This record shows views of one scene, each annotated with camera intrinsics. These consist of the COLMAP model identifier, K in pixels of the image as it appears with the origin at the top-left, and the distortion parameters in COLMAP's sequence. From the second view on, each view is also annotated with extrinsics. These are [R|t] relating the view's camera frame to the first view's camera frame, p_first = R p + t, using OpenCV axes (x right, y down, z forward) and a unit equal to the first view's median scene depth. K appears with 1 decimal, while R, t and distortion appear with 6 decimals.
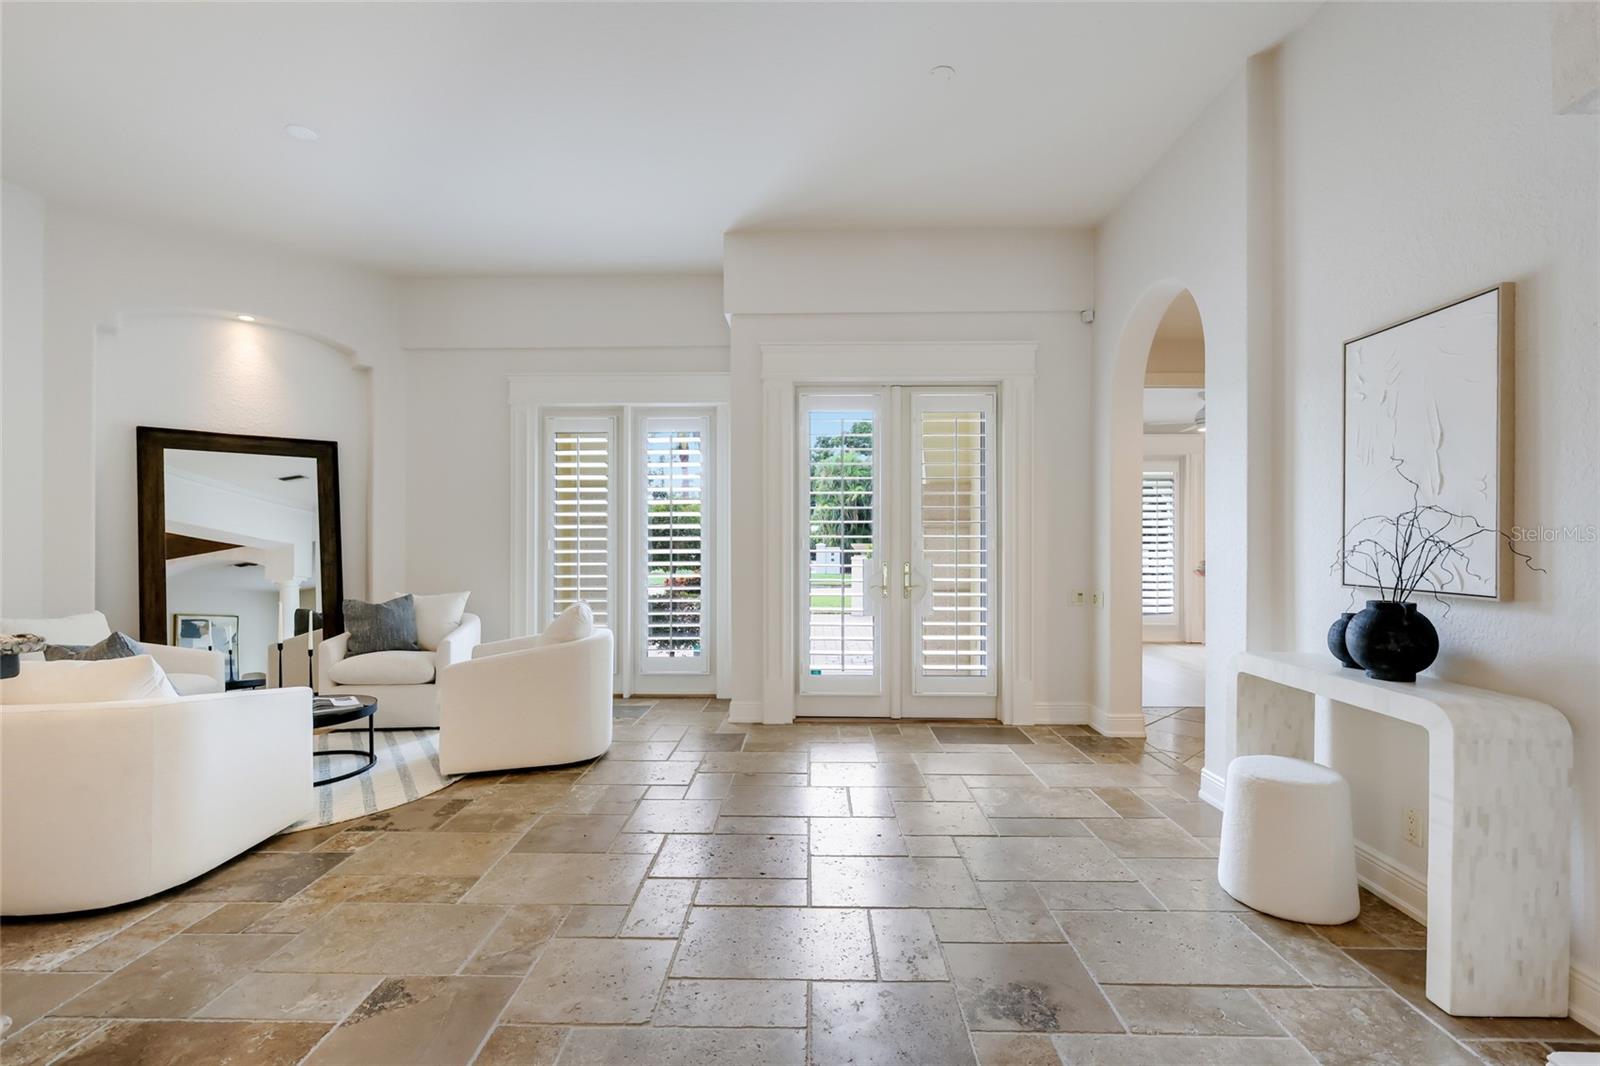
lens RADIAL K [[717.2, 0, 798.1], [0, 717.2, 539.2], [0, 0, 1]] dist [-0.005454, -0.000043]
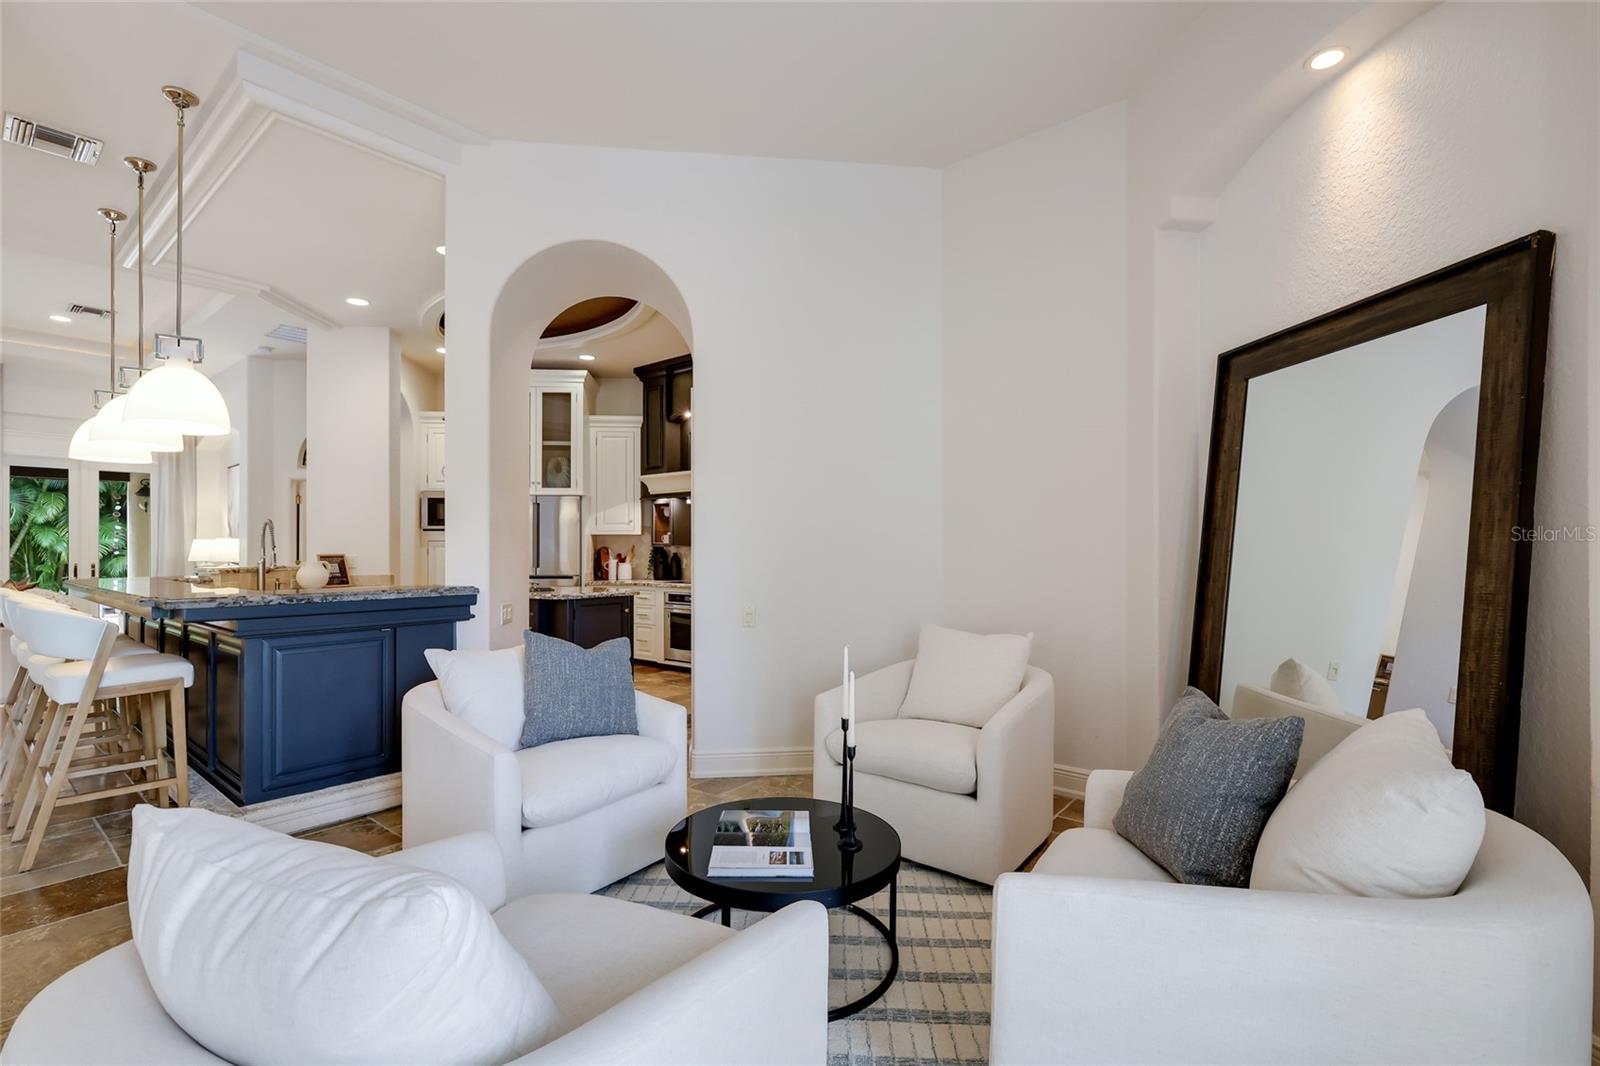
lens RADIAL K [[717.2, 0, 794.2], [0, 717.2, 539.0], [0, 0, 1]] dist [-0.005454, -0.000043]
pose [[-0.628228, -0.006670, -0.778001, -0.417702], [-0.000987, 0.999969, -0.007776, 0.006097], [0.778029, -0.004117, -0.628215, 2.031012]]
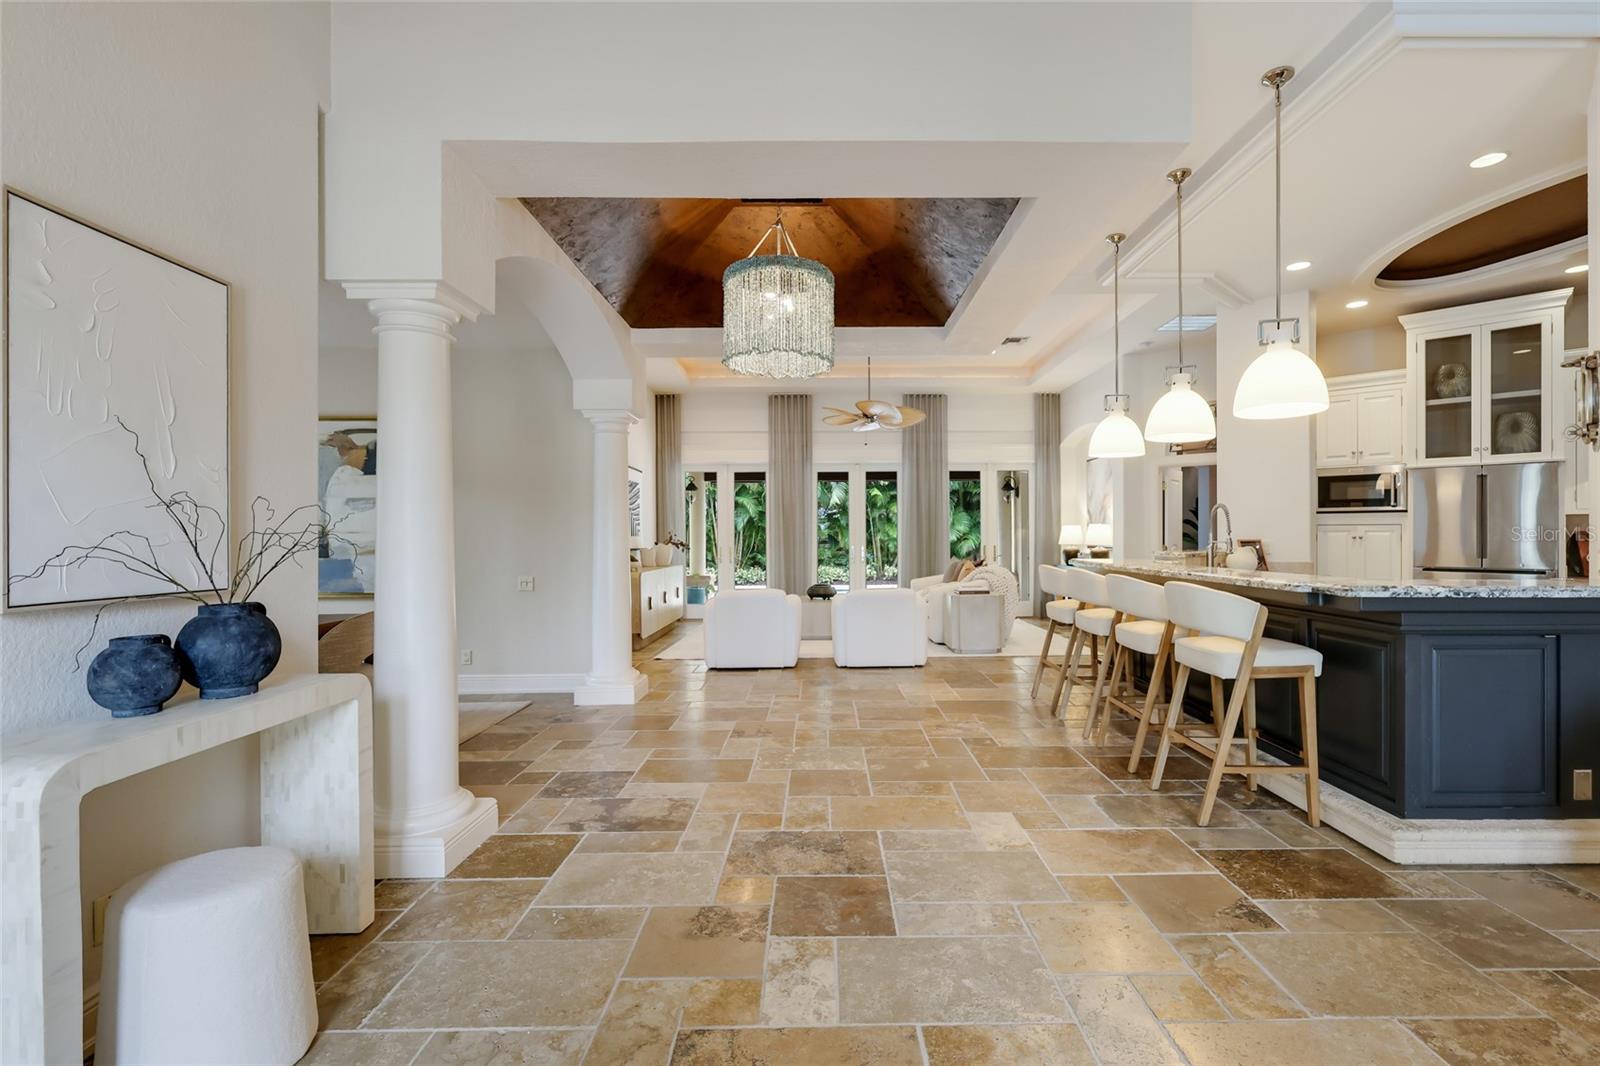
lens RADIAL K [[717.2, 0, 795.5], [0, 717.2, 531.9], [0, 0, 1]] dist [-0.005454, -0.000043]
pose [[-0.999985, 0.003277, -0.004325, 0.132004], [0.003268, 0.999992, 0.002280, 0.005860], [0.004333, 0.002266, -0.999988, 1.649565]]
